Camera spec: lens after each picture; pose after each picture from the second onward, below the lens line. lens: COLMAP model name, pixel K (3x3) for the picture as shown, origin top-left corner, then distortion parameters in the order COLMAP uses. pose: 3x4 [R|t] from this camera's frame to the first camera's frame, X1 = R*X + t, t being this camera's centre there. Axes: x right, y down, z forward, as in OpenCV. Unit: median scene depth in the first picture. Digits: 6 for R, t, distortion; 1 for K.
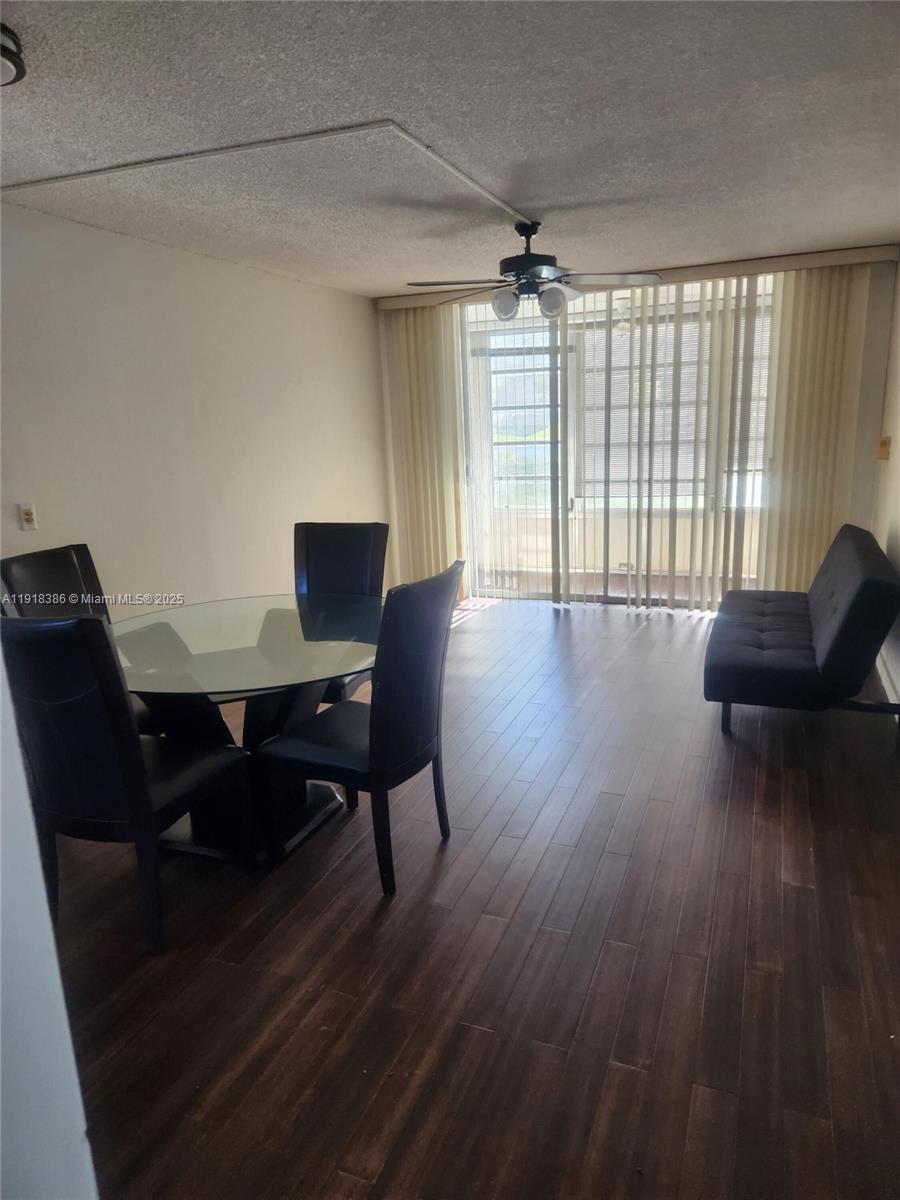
lens RADIAL K [[794.2, 0, 450.0], [0, 794.2, 600.0], [0, 0, 1]] dist [0.032170, -0.002879]
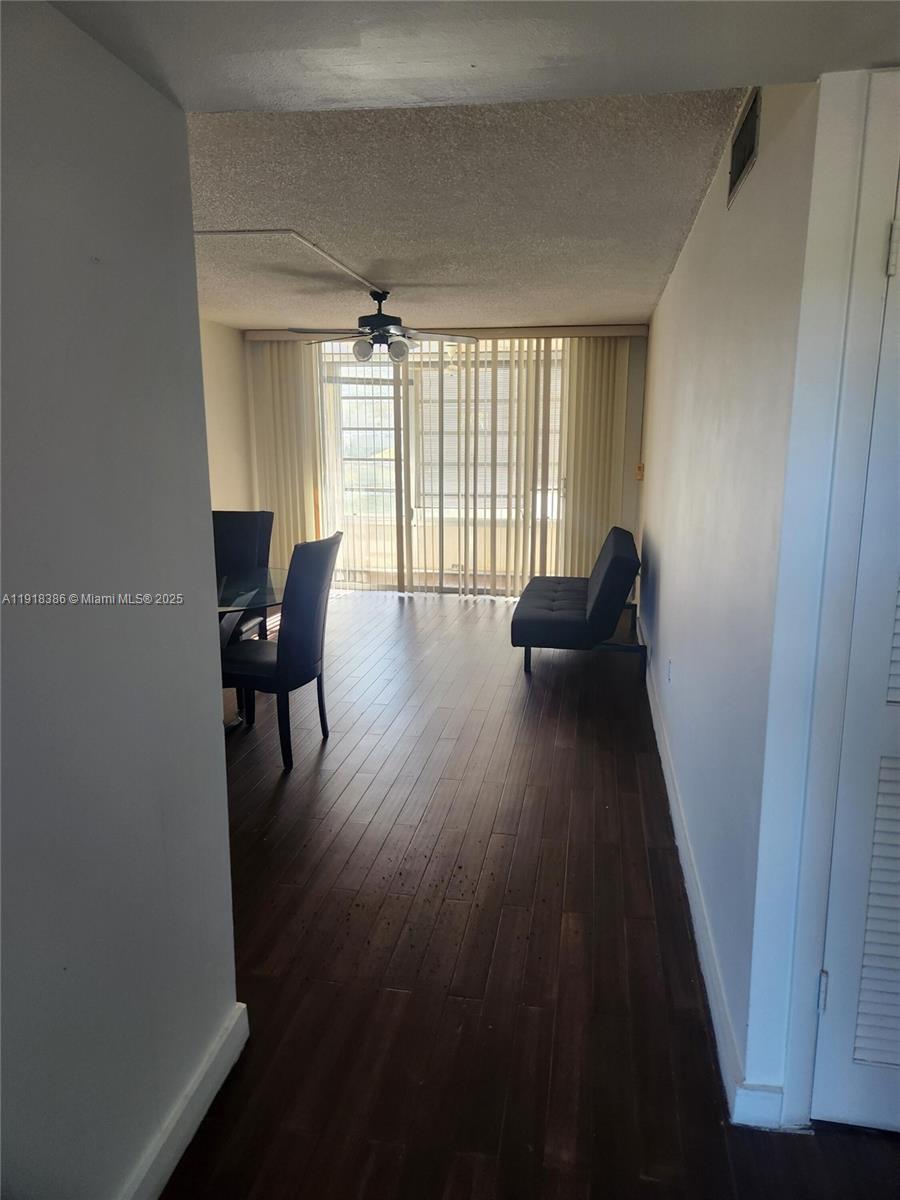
lens RADIAL K [[830.2, 0, 449.3], [0, 830.2, 616.9], [0, 0, 1]] dist [0.066662, -0.048384]
pose [[0.980299, -0.005634, 0.197439, -0.046358], [0.010216, 0.999701, -0.022197, 0.073794], [-0.197255, 0.023777, 0.980064, -0.264956]]
